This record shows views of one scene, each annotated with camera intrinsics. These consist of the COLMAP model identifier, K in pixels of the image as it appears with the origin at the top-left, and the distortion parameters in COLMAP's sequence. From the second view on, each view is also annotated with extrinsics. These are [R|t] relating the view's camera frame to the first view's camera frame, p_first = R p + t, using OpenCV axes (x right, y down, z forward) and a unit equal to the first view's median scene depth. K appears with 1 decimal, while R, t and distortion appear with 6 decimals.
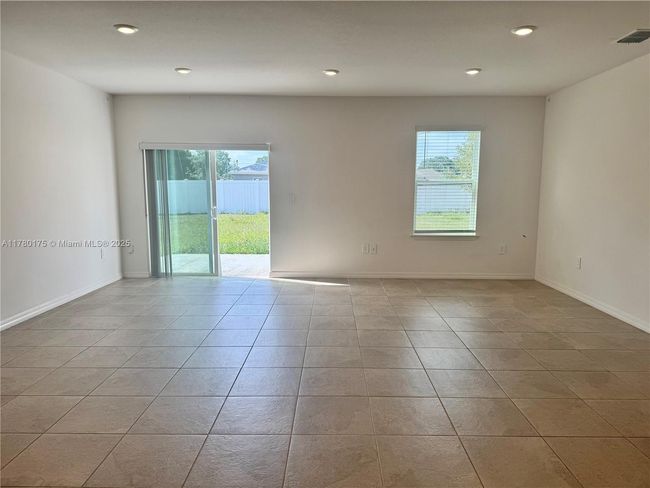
lens RADIAL K [[455.1, 0, 327.1], [0, 455.1, 244.2], [0, 0, 1]] dist [0.031471, -0.005649]
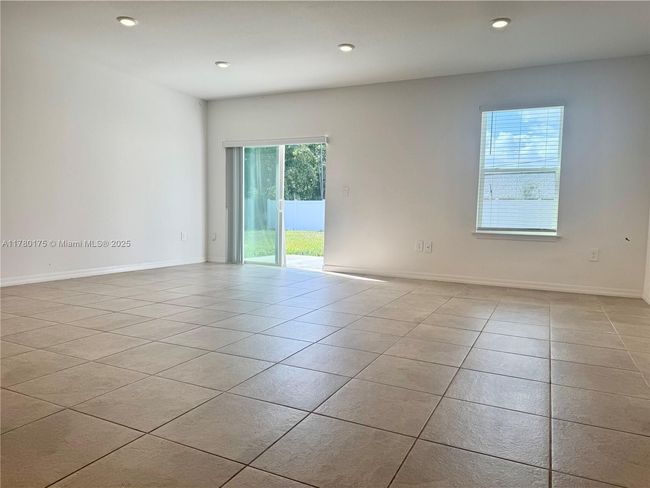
lens RADIAL K [[455.1, 0, 321.1], [0, 455.1, 244.7], [0, 0, 1]] dist [0.031471, -0.005649]
pose [[0.906498, 0.049594, -0.419287, 0.287754], [-0.074062, 0.996357, -0.042272, 0.060550], [0.415663, 0.069373, 0.906869, 0.100996]]
